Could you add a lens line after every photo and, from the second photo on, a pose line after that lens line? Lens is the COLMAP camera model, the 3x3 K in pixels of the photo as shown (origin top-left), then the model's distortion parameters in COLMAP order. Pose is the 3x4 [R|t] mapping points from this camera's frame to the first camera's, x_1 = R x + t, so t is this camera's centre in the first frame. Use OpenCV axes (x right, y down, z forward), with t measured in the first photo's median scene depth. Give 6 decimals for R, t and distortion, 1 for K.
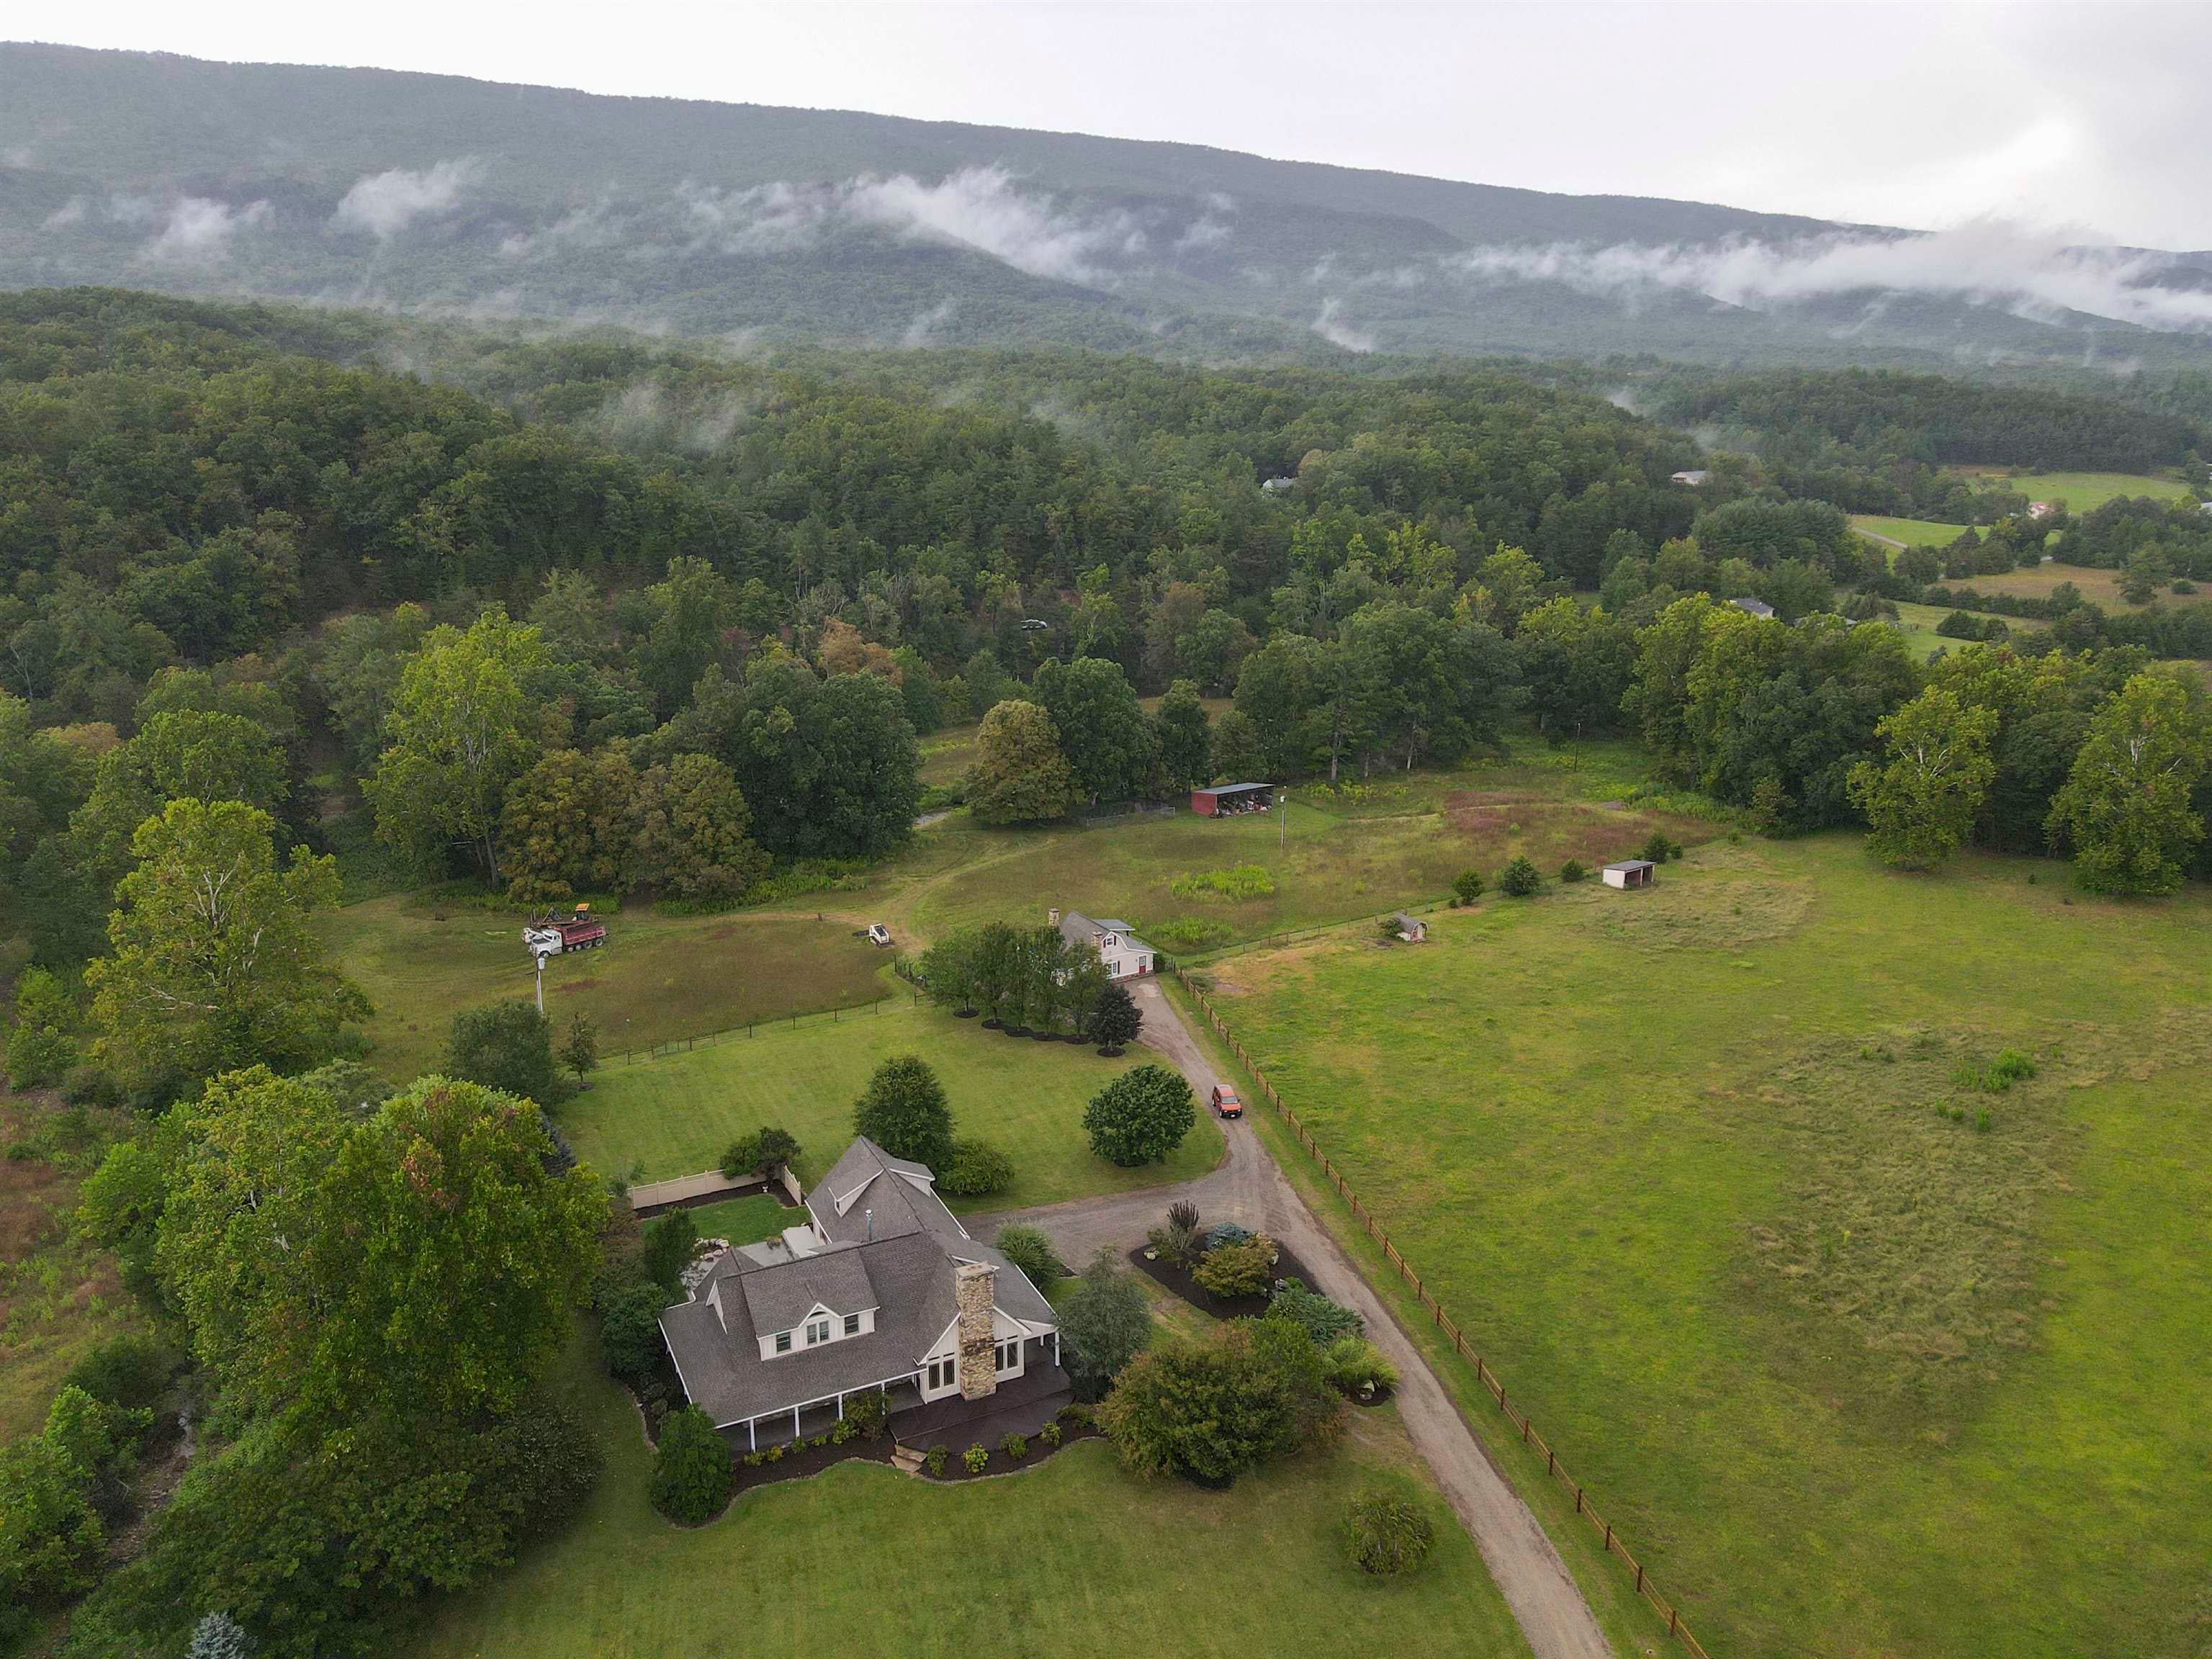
lens RADIAL K [[1611.0, 0, 1111.2], [0, 1611.0, 829.7], [0, 0, 1]] dist [-0.001765, 0.033557]
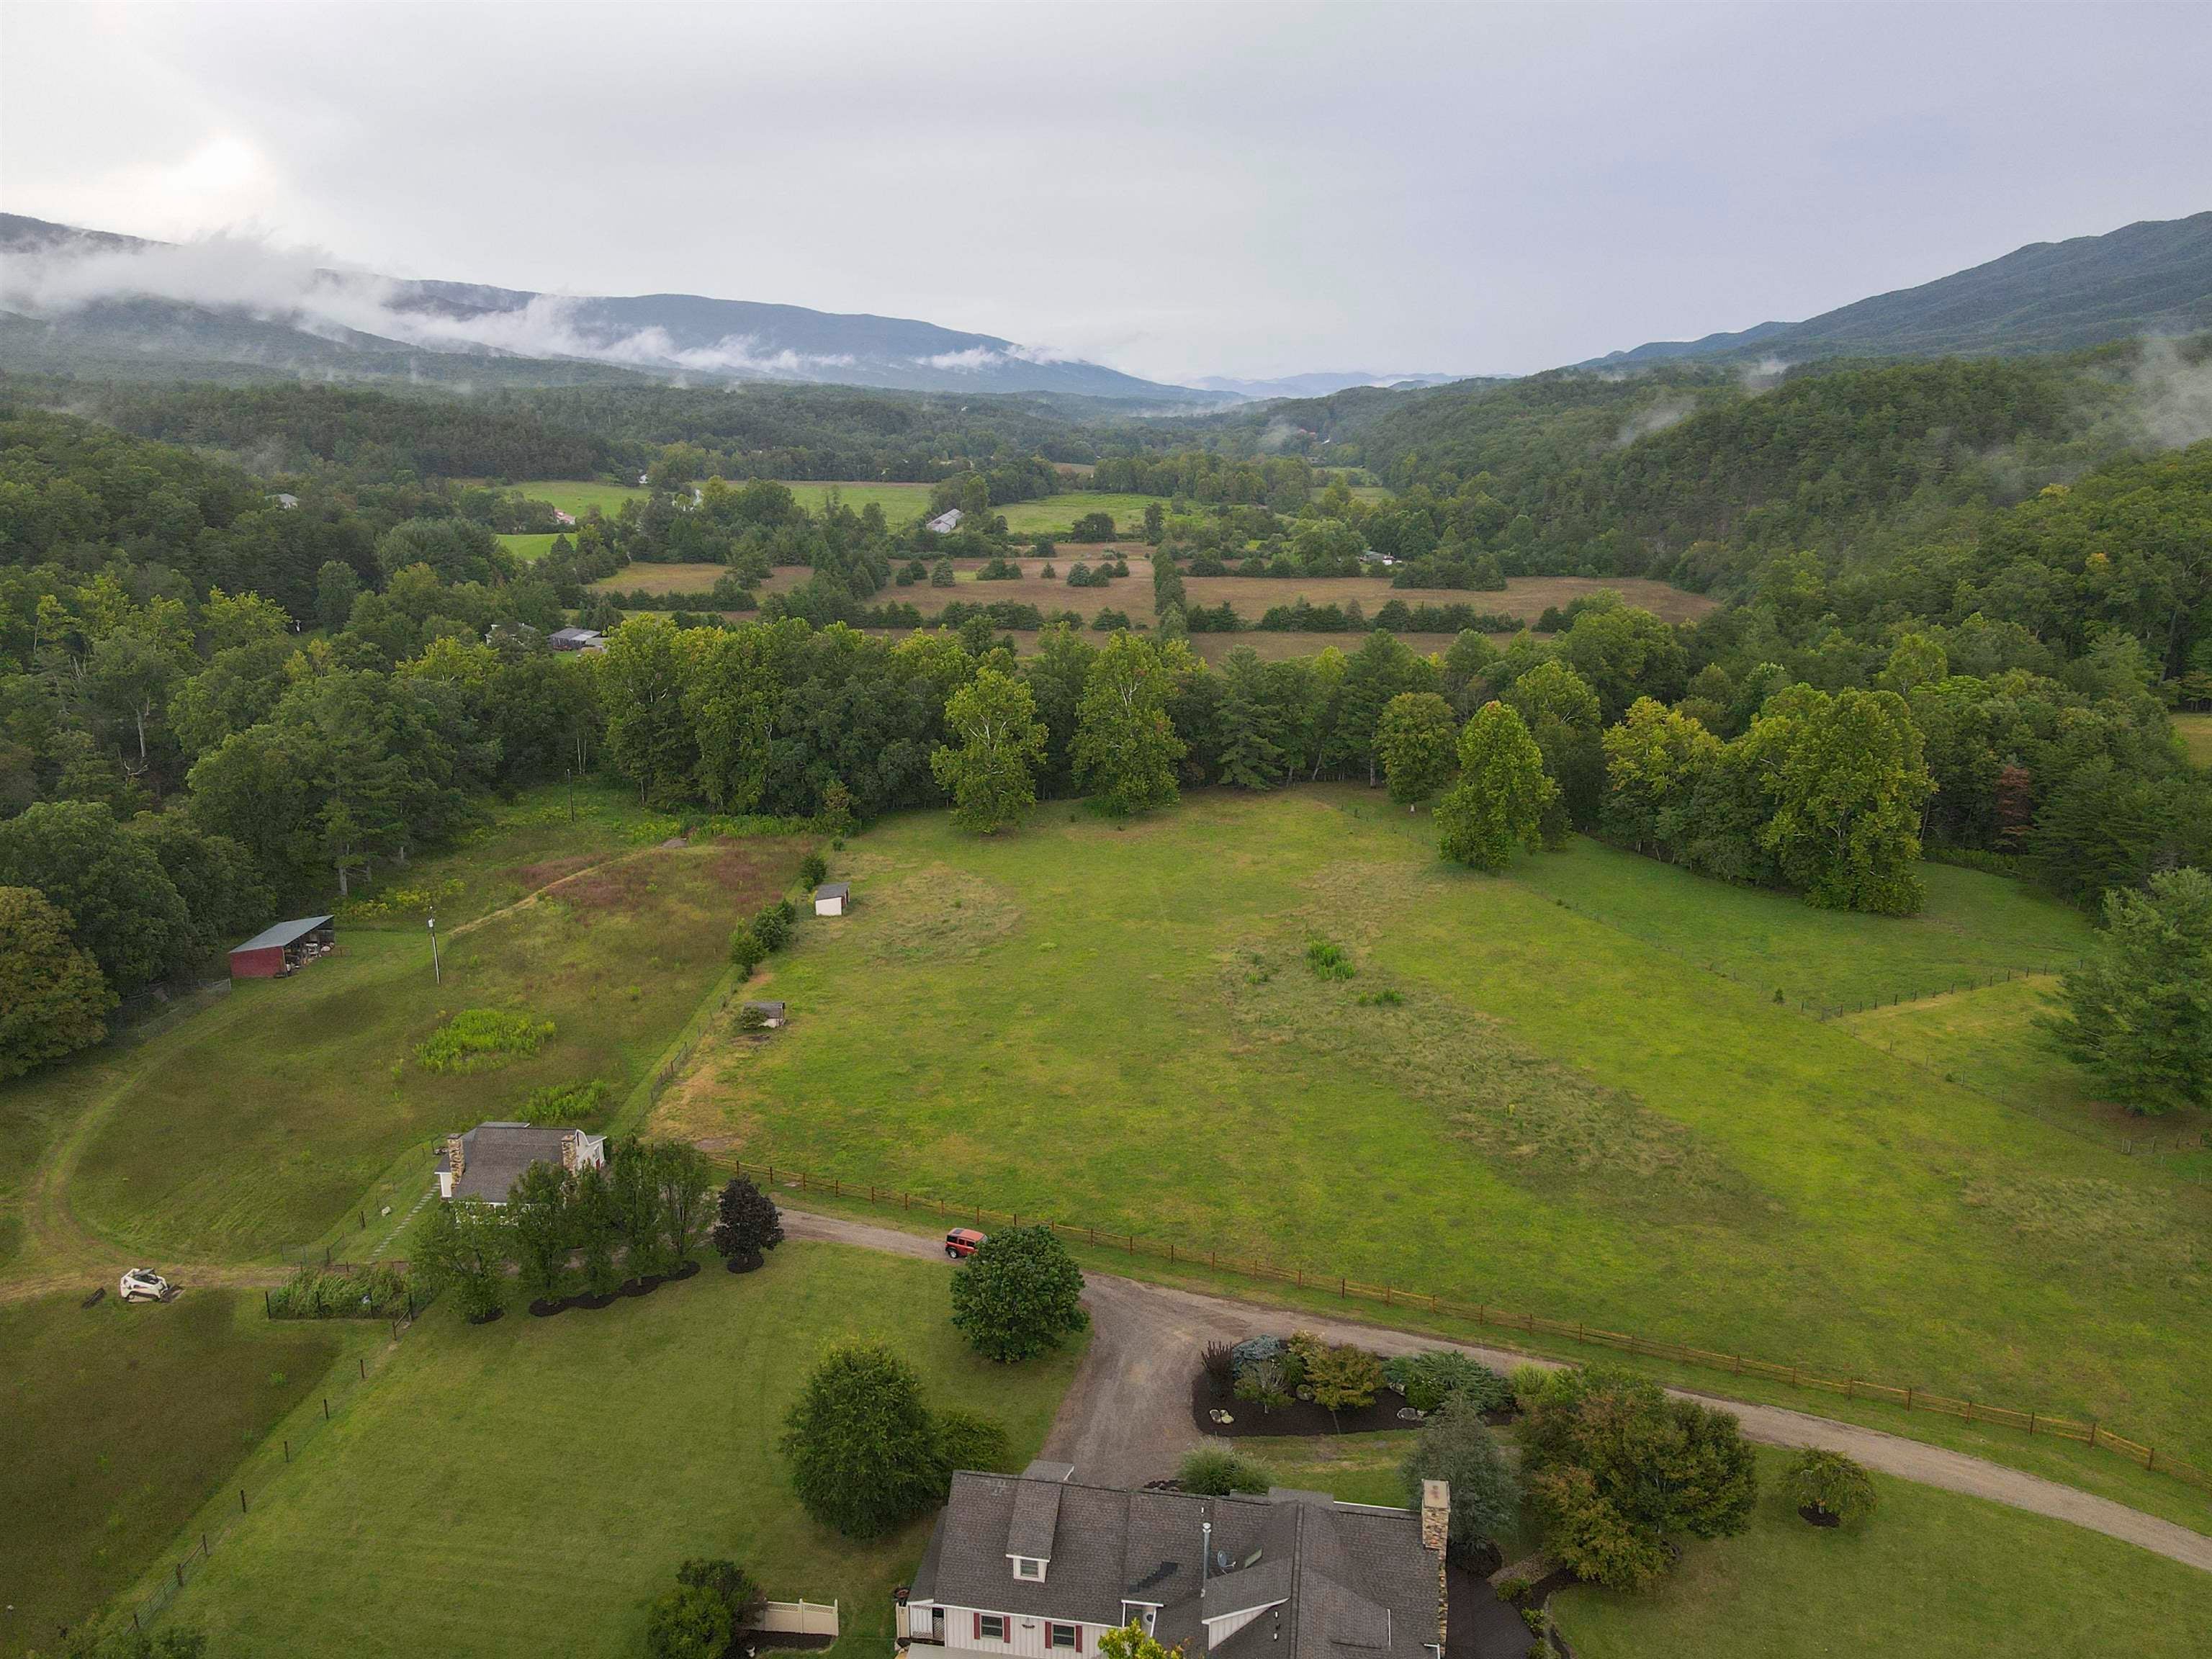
lens RADIAL K [[1611.0, 0, 1111.2], [0, 1611.0, 829.7], [0, 0, 1]] dist [-0.001765, 0.033557]
pose [[0.579632, -0.217559, 0.785299, -0.324674], [0.224661, 0.969017, 0.102634, -0.073070], [-0.783297, 0.116937, 0.610550, 0.261954]]
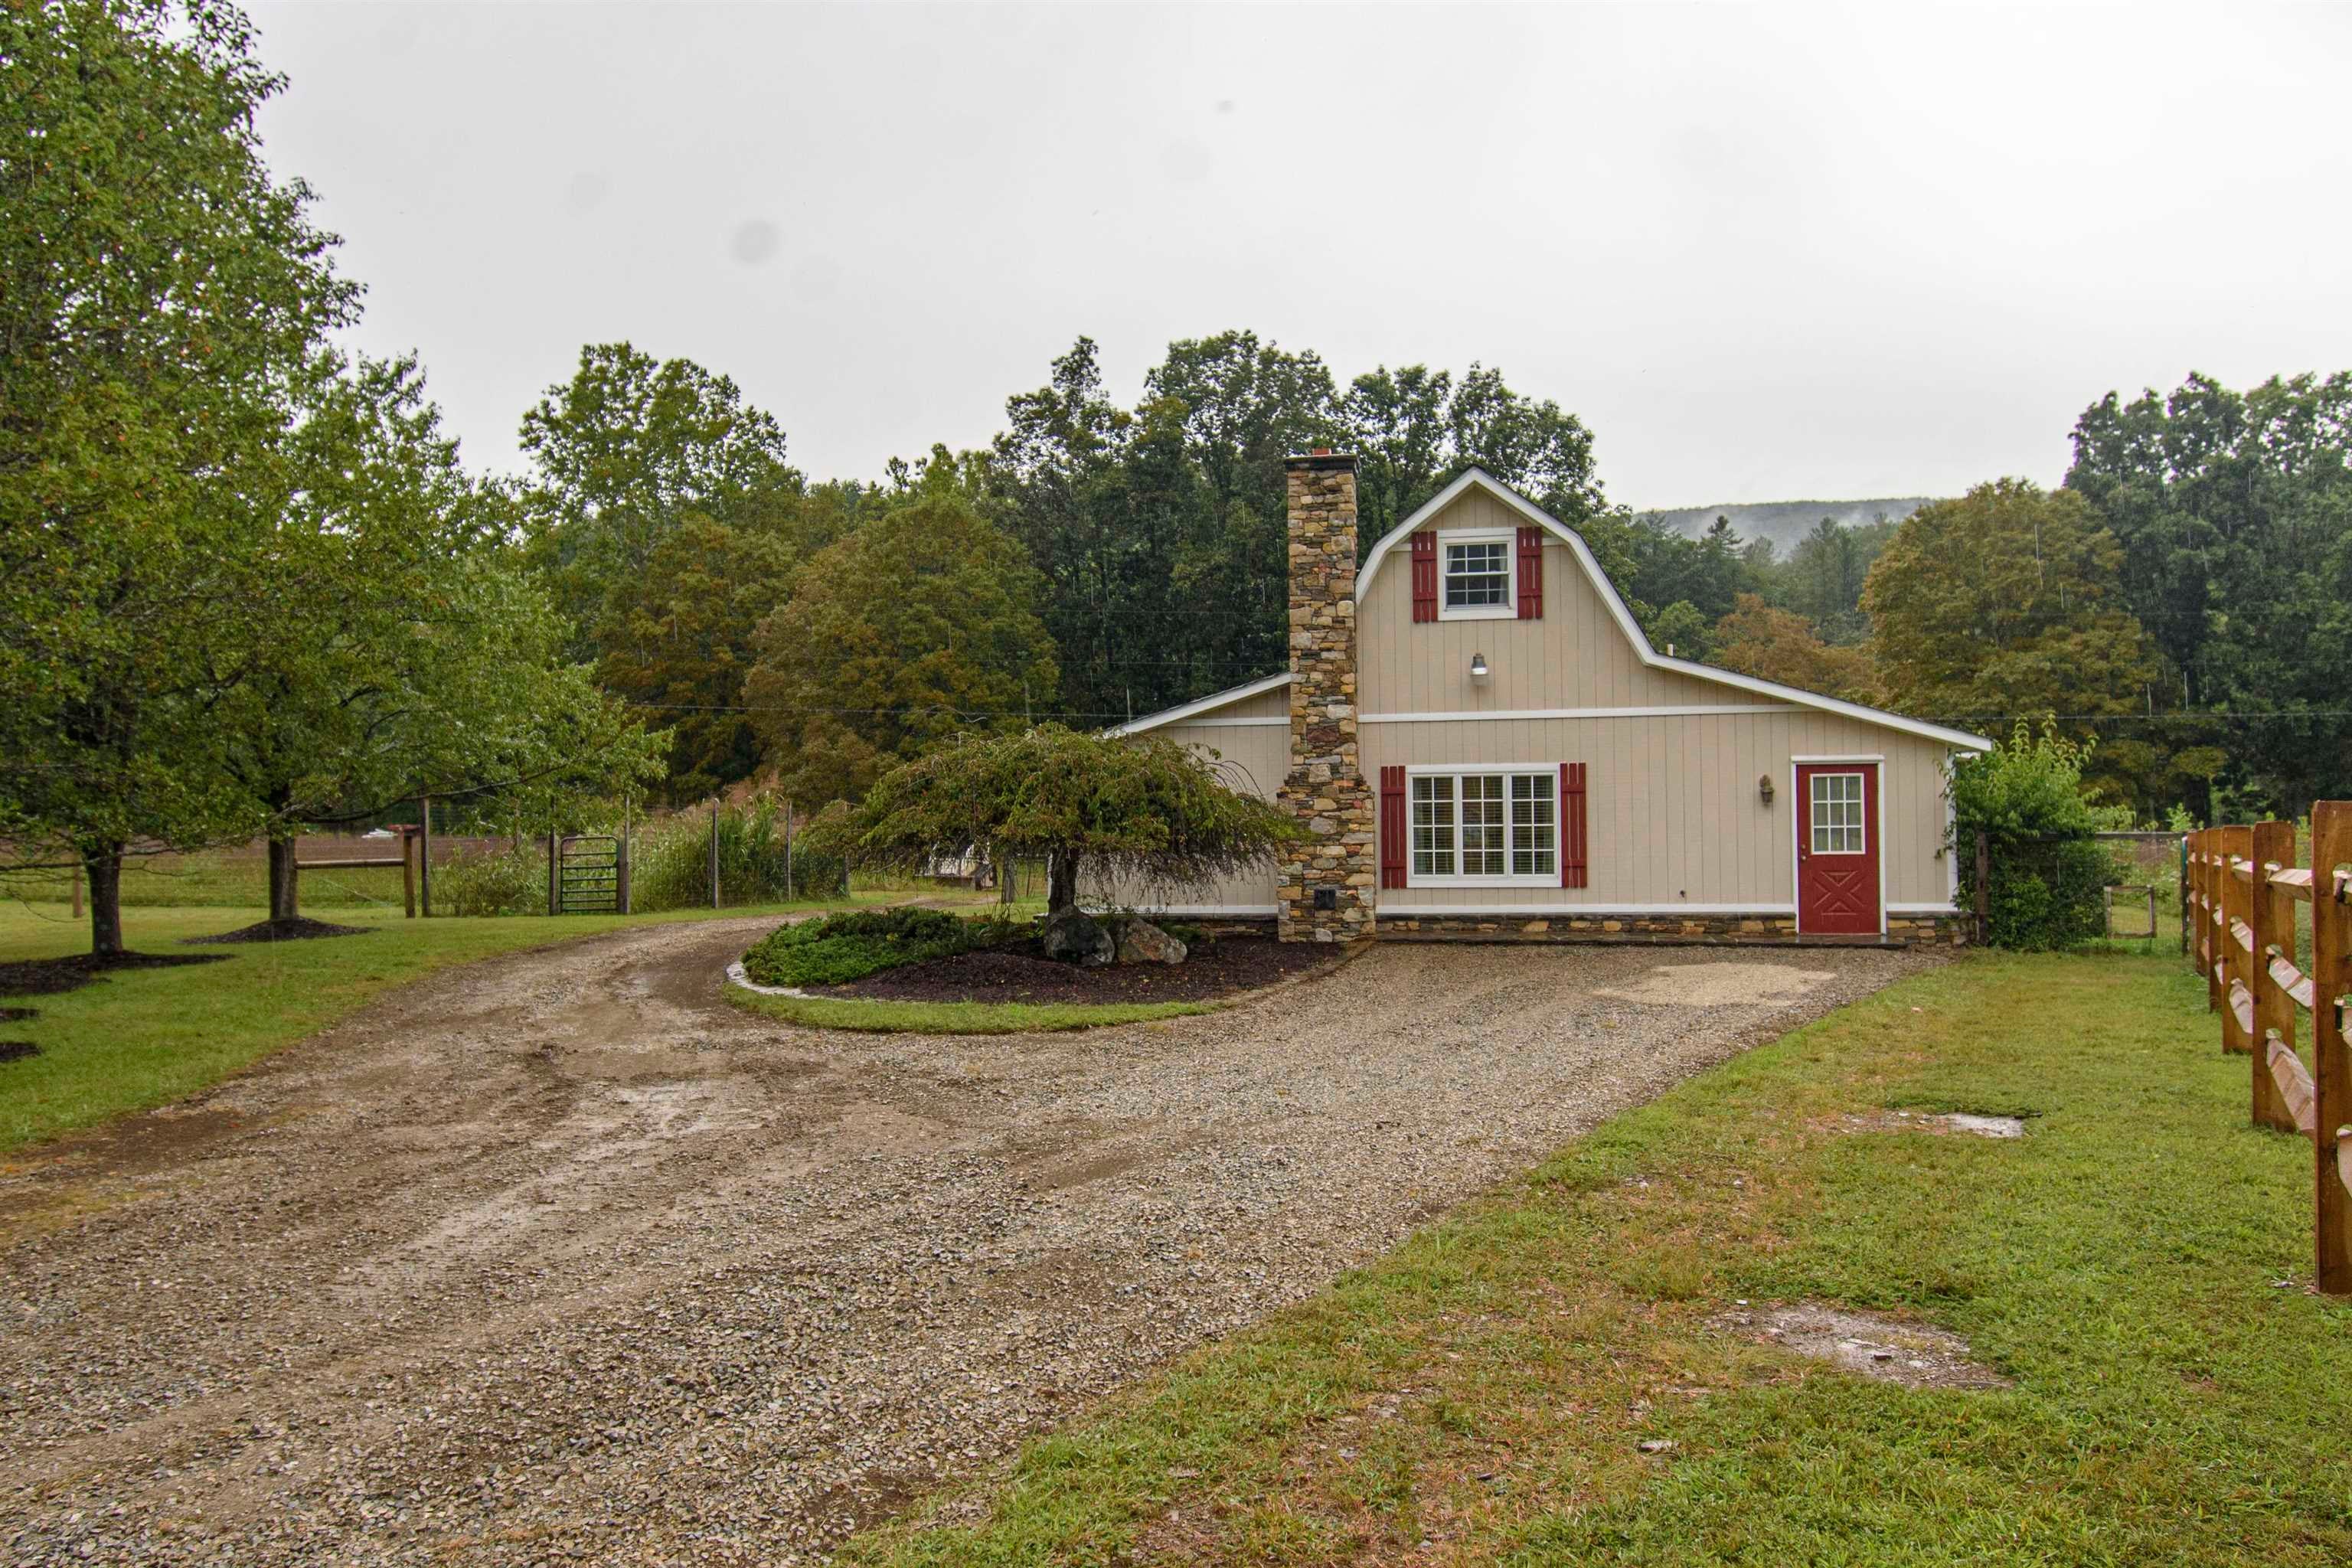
lens RADIAL K [[1628.6, 0, 1176.0], [0, 1628.6, 784.0], [0, 0, 1]] dist [0.003788, -0.005959]
pose [[0.736316, -0.023005, -0.676246, 0.049154], [-0.171118, 0.960603, -0.218997, 0.089774], [0.654643, 0.276969, 0.703371, 0.717460]]
